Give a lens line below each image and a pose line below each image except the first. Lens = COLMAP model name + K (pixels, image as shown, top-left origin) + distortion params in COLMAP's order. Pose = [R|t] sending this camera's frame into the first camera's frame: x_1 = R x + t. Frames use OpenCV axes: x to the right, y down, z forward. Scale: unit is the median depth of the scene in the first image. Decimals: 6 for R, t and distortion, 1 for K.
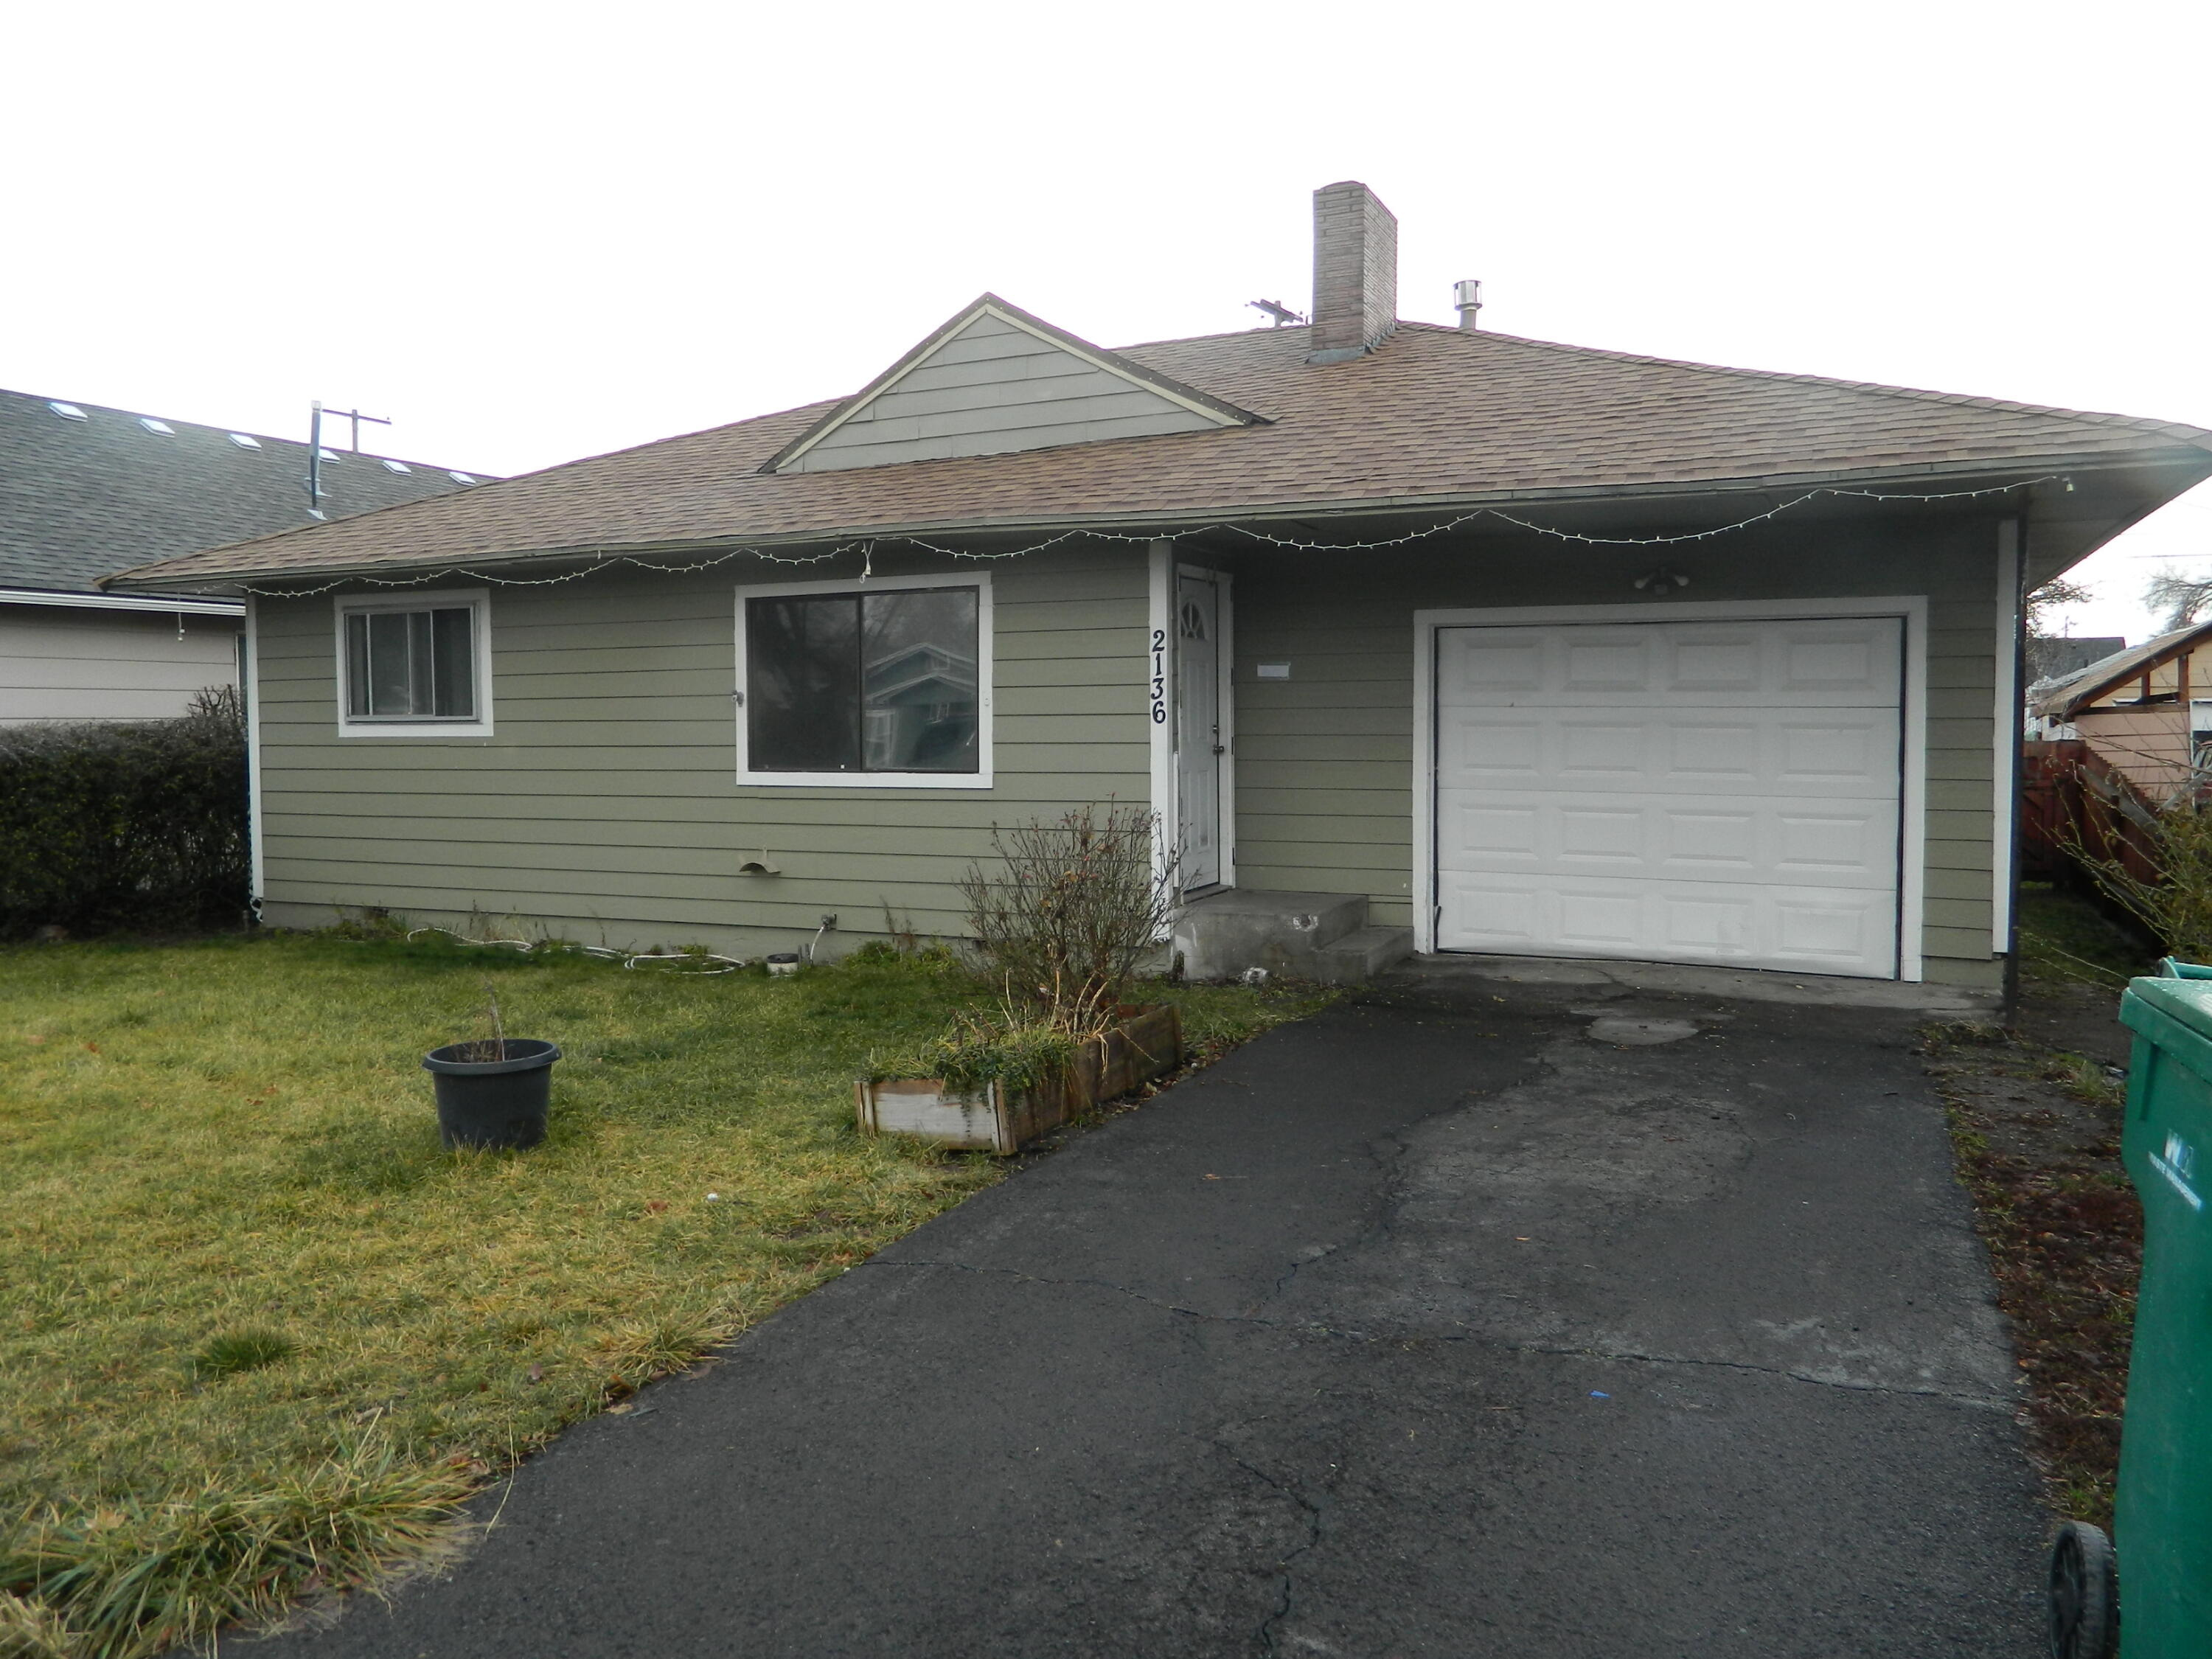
lens RADIAL K [[1642.8, 0, 1106.0], [0, 1642.8, 829.5], [0, 0, 1]] dist [-0.004653, 0.002812]
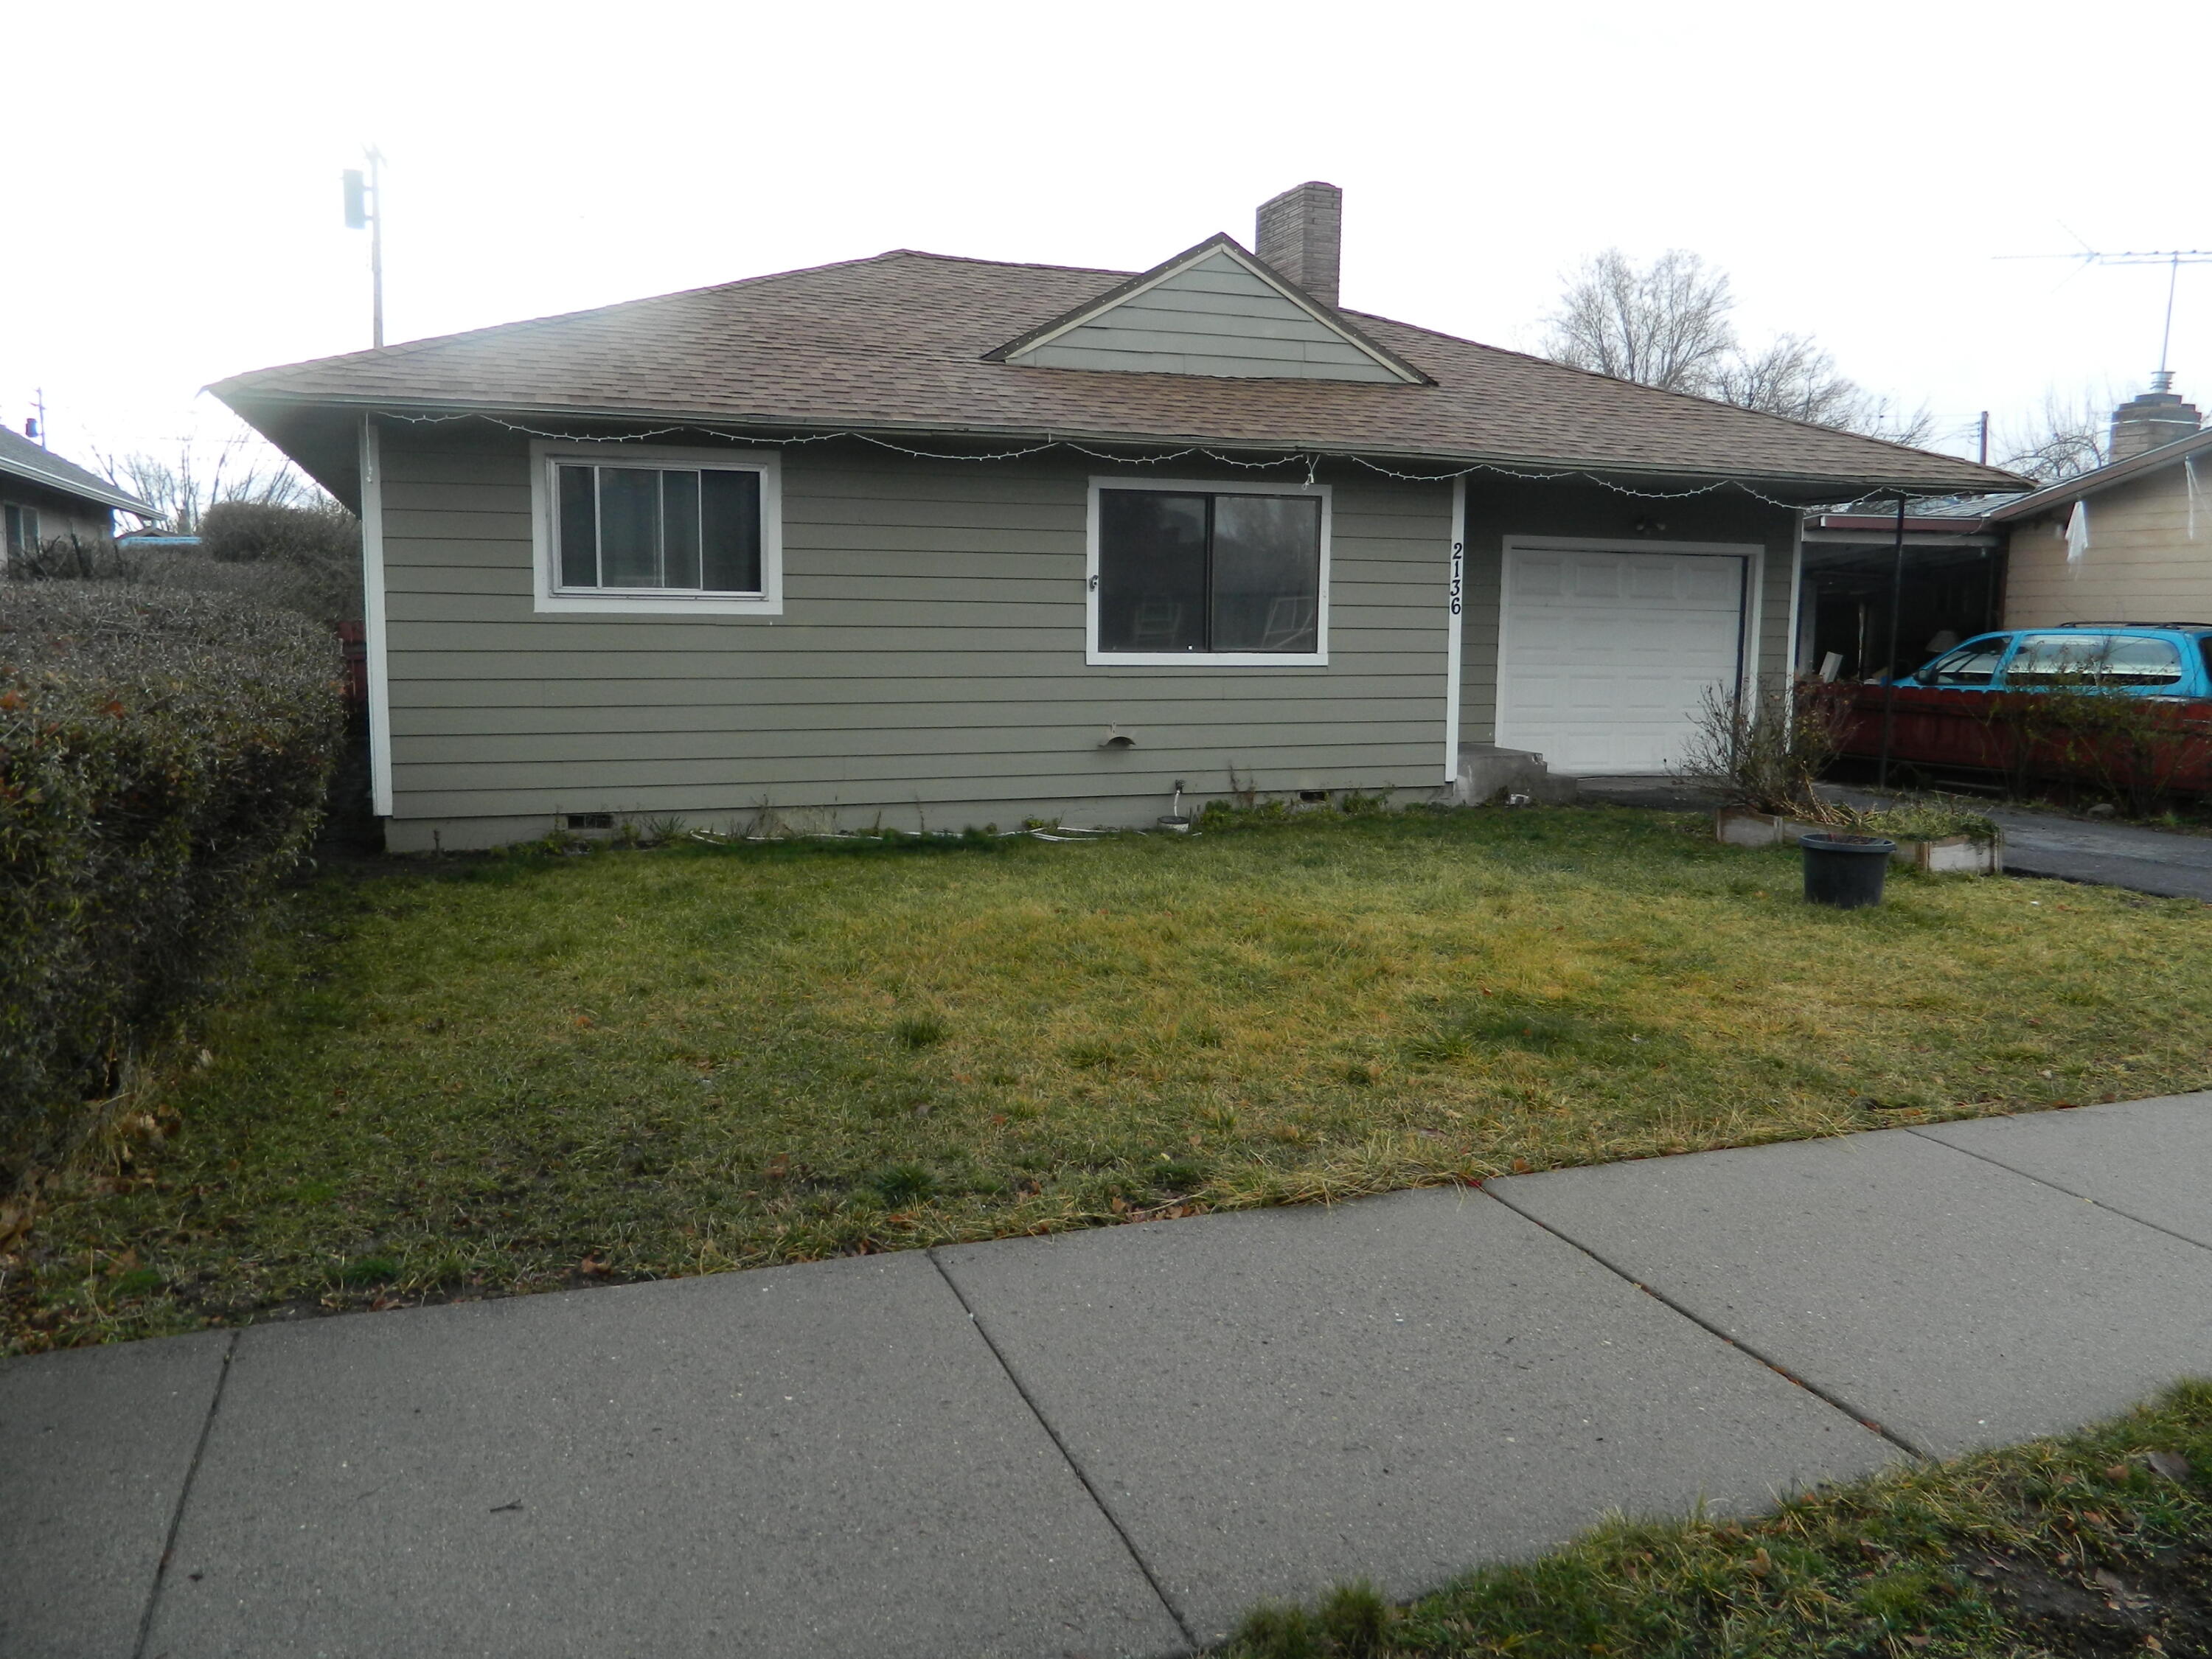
lens RADIAL K [[1616.2, 0, 1106.0], [0, 1616.2, 829.5], [0, 0, 1]] dist [0.002592, 0.002704]
pose [[0.707432, -0.076942, 0.702581, -0.969148], [0.030010, 0.996430, 0.078905, -0.003134], [-0.706144, -0.034736, 0.707215, 0.247037]]
